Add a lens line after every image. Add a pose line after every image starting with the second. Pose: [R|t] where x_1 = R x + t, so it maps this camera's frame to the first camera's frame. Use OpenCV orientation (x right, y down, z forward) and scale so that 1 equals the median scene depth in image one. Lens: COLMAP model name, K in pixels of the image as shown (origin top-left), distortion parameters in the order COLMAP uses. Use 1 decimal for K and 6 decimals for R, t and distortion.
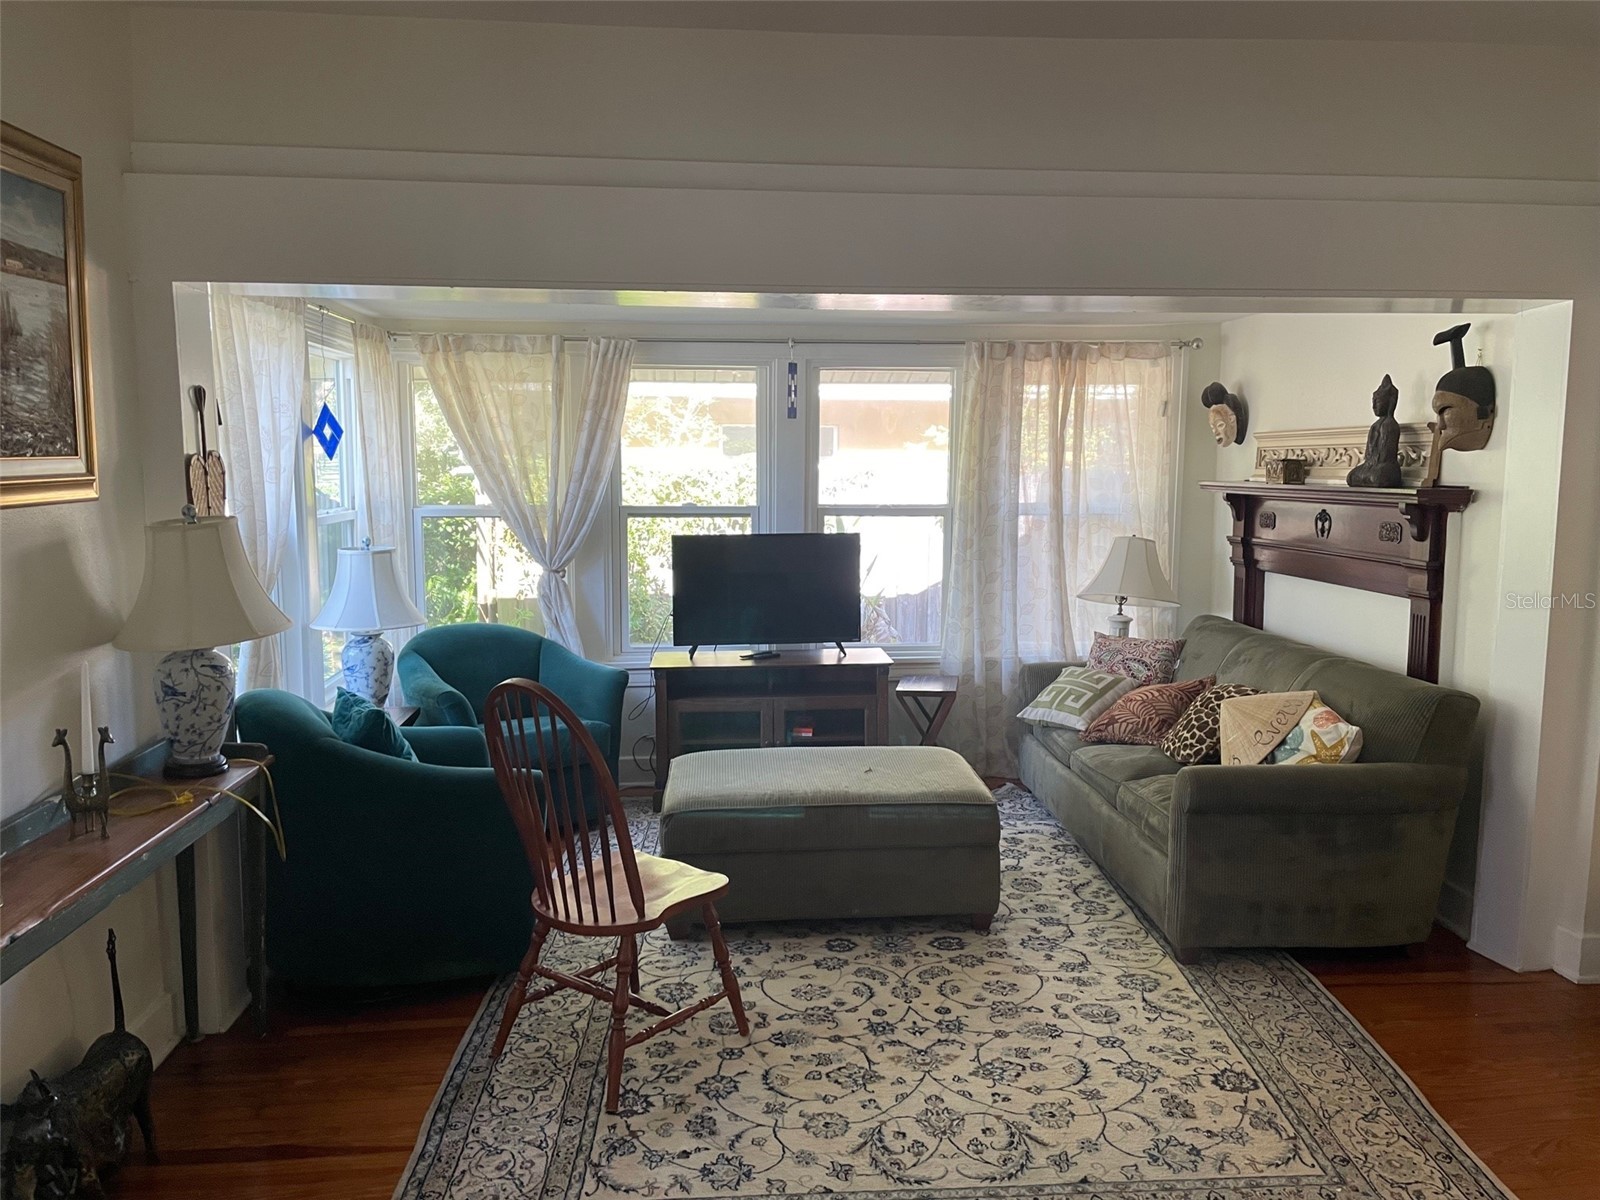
lens RADIAL K [[1231.6, 0, 800.0], [0, 1231.6, 600.0], [0, 0, 1]] dist [0.097963, -0.139889]
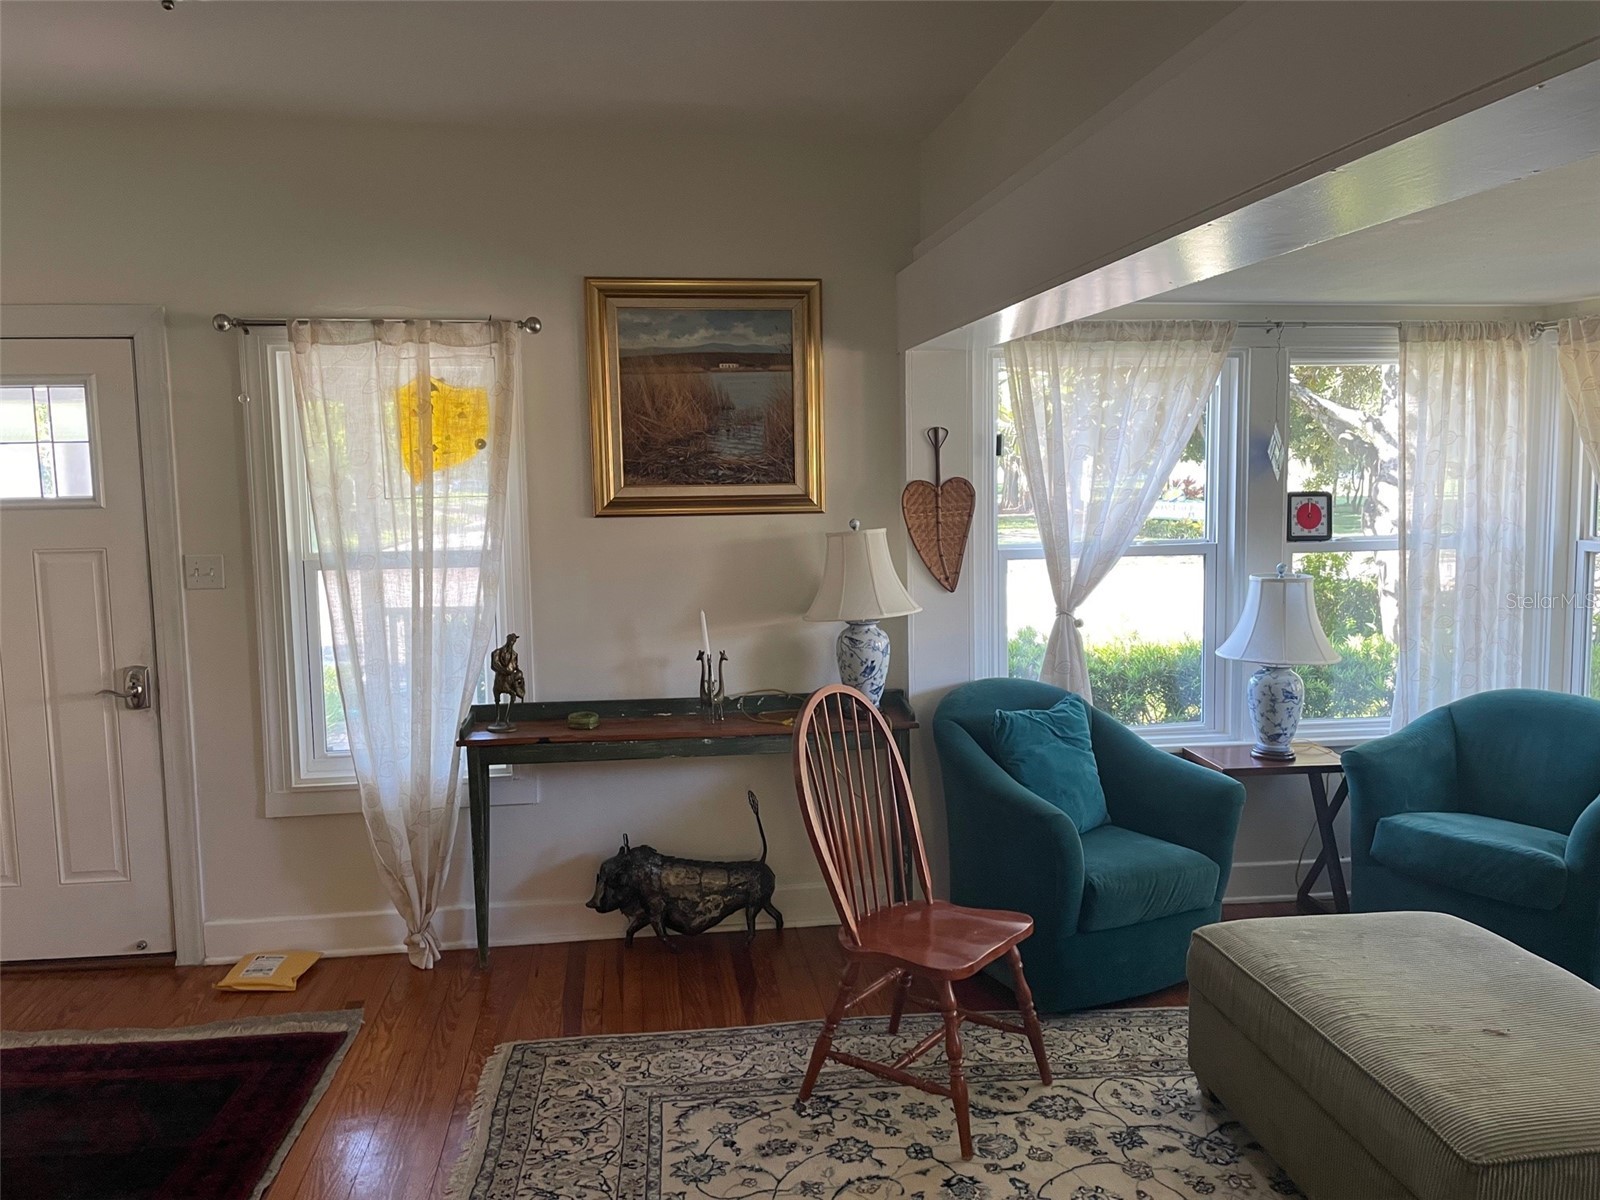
lens RADIAL K [[1231.6, 0, 800.0], [0, 1231.6, 600.0], [0, 0, 1]] dist [0.097963, -0.139889]
pose [[0.032403, 0.108676, -0.993549, 0.874357], [-0.104495, 0.988991, 0.104770, -0.126874], [0.993997, 0.100426, 0.043402, 0.919498]]
